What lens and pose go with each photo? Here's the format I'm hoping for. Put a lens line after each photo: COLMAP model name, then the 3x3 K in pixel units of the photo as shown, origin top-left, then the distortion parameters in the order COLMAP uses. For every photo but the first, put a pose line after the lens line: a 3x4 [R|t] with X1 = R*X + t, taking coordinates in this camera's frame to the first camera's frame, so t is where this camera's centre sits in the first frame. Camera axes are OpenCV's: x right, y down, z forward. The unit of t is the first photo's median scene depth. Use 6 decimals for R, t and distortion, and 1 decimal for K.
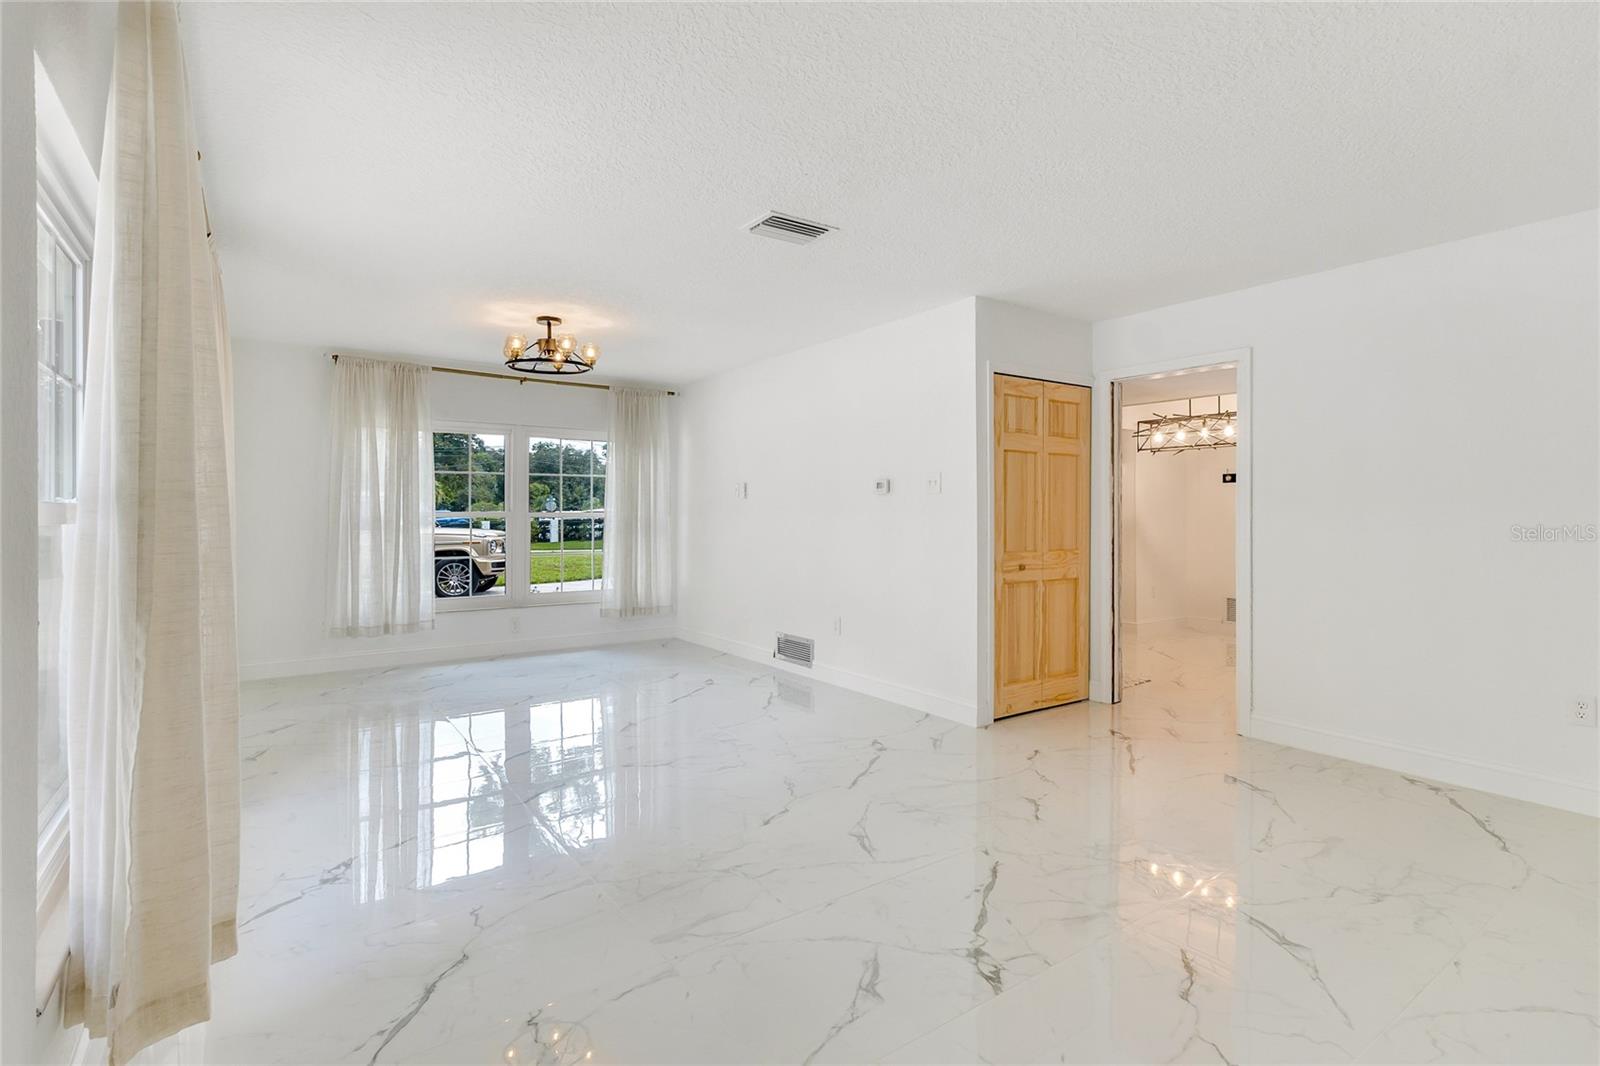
lens RADIAL K [[780.9, 0, 800.0], [0, 780.9, 533.0], [0, 0, 1]] dist [0.000037, -0.000446]
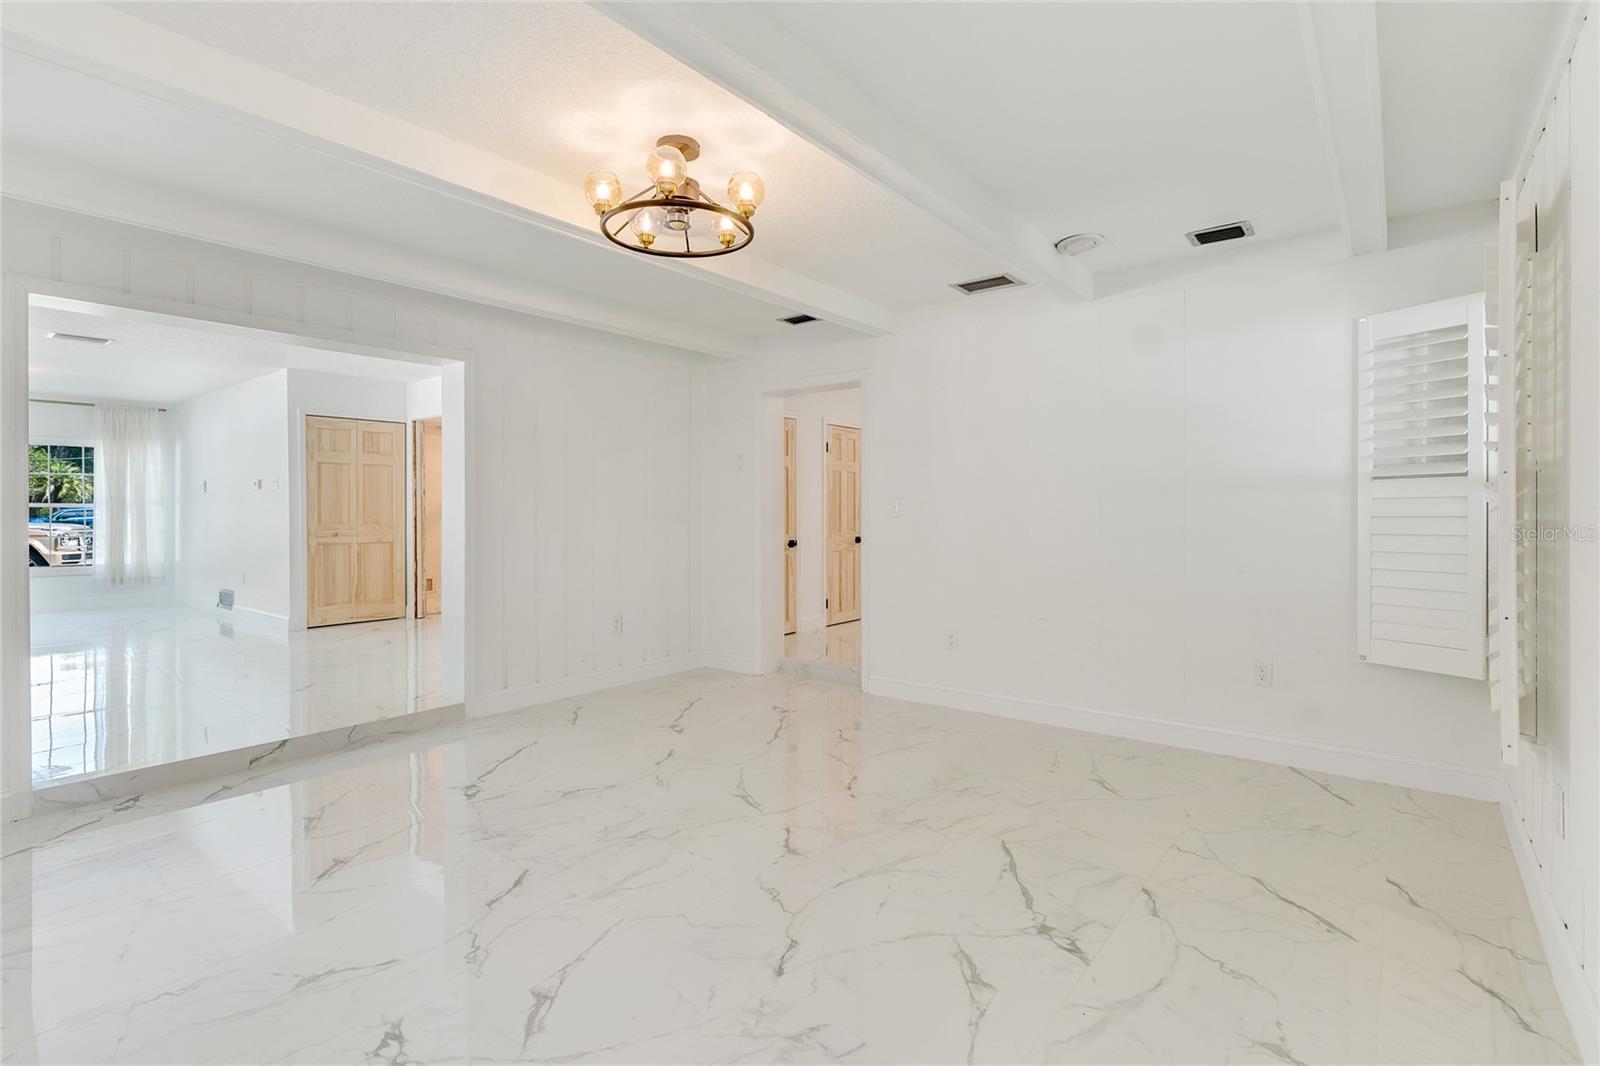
lens RADIAL K [[780.9, 0, 800.0], [0, 780.9, 533.0], [0, 0, 1]] dist [0.000037, -0.000446]
pose [[0.956623, -0.013475, 0.291016, 0.720747], [0.011948, 0.999904, 0.007023, 0.040059], [-0.291083, -0.003241, 0.956692, -0.822582]]
